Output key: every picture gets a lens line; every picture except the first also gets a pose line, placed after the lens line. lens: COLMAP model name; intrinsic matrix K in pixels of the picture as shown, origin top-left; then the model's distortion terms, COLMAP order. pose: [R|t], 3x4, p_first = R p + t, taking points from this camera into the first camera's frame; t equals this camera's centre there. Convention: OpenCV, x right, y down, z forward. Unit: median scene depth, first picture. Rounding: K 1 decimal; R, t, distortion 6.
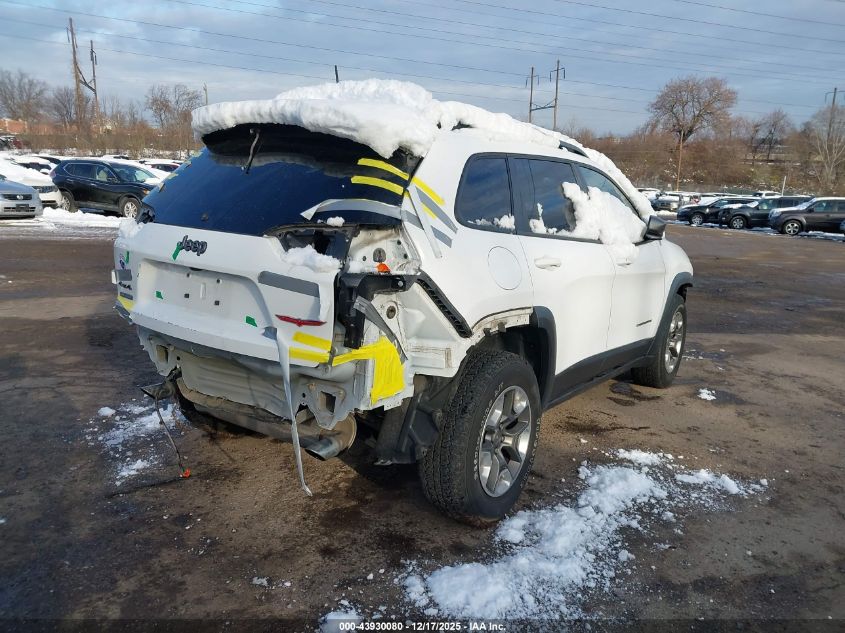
lens RADIAL K [[621.7, 0, 425.0], [0, 621.7, 329.2], [0, 0, 1]] dist [0.012979, -0.002909]
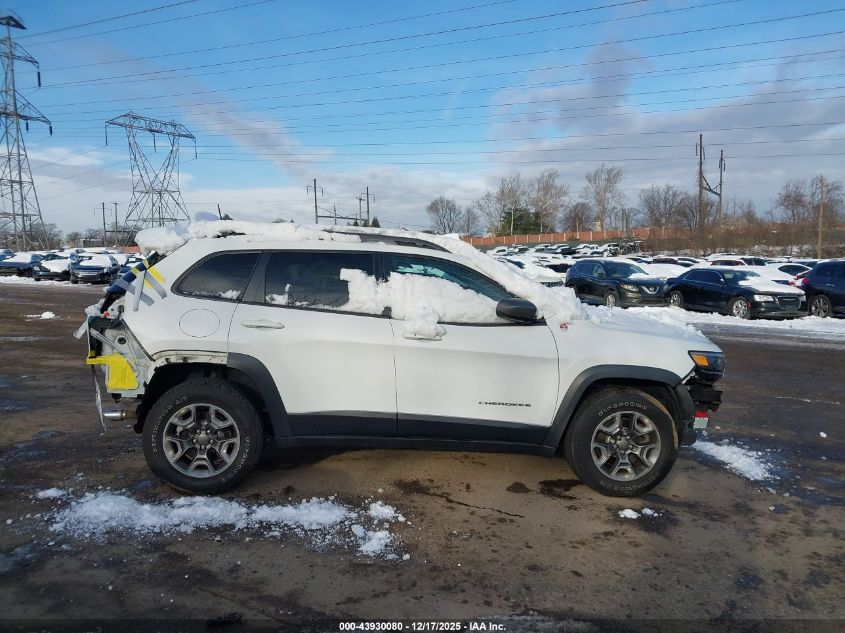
lens RADIAL K [[621.7, 0, 425.0], [0, 621.7, 329.2], [0, 0, 1]] dist [0.012979, -0.002909]
pose [[0.650934, 0.042303, -0.757955, 1.821481], [-0.154628, 0.984903, -0.077827, -0.053258], [0.743219, 0.167861, 0.647648, 0.453459]]
